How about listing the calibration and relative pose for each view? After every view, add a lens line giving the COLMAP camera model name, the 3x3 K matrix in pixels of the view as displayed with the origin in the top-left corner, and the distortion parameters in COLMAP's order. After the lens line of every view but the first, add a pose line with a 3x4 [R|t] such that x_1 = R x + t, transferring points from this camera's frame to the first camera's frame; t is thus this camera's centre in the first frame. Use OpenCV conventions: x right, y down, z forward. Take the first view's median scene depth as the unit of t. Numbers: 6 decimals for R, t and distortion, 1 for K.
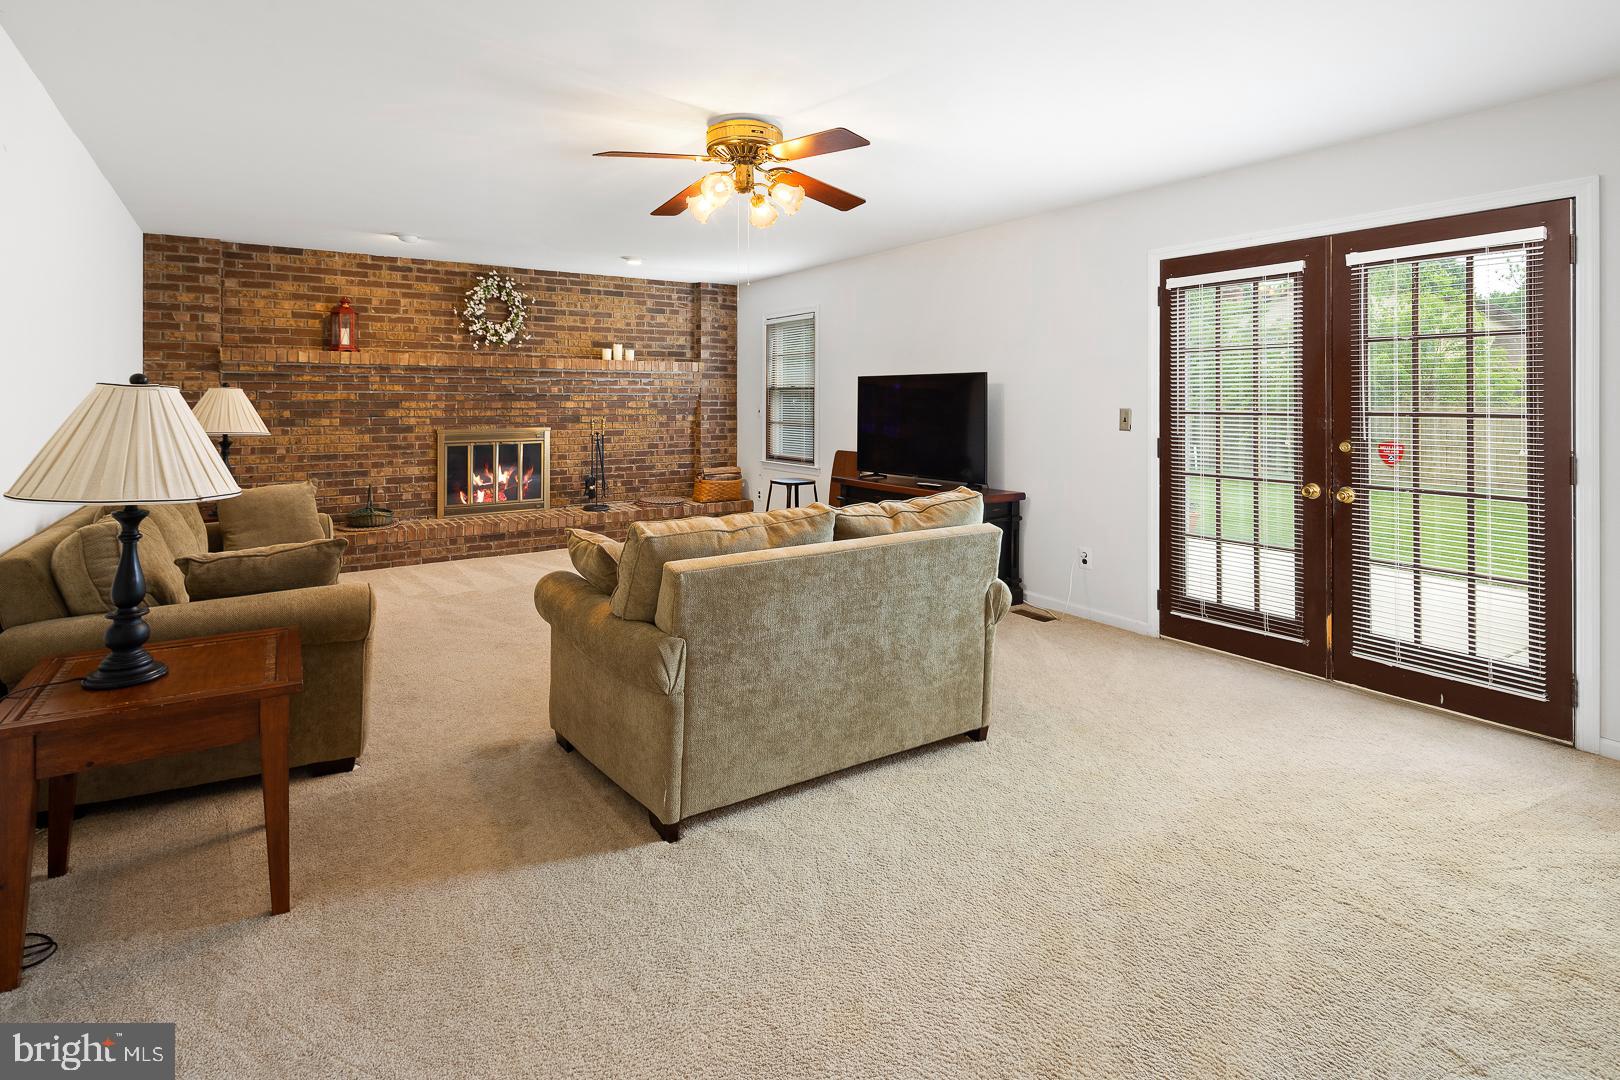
lens RADIAL K [[801.4, 0, 800.0], [0, 801.4, 401.6], [0, 0, 1]] dist [-0.000231, -0.001792]
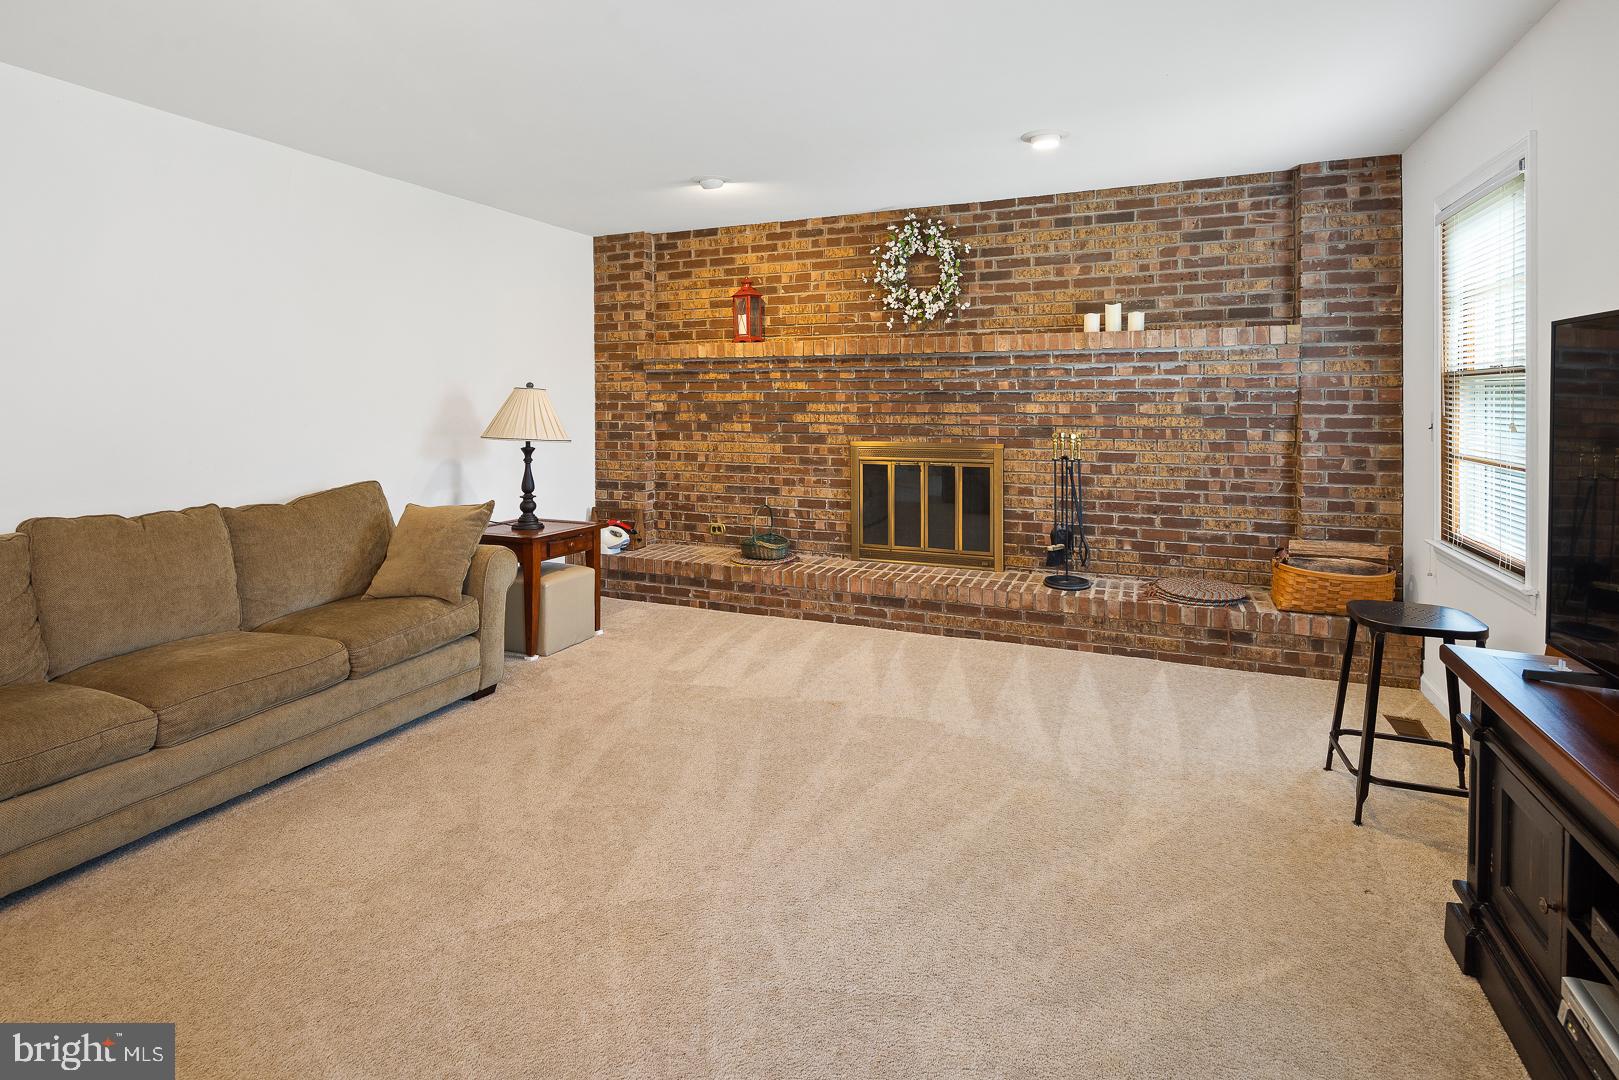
lens RADIAL K [[800.9, 0, 799.5], [0, 800.9, 401.7], [0, 0, 1]] dist [-0.000231, -0.001792]
pose [[0.543622, 0.000694, -0.839330, 0.142700], [-0.000768, 1.000000, 0.000330, -0.001573], [0.839330, 0.000465, 0.543622, 0.535301]]
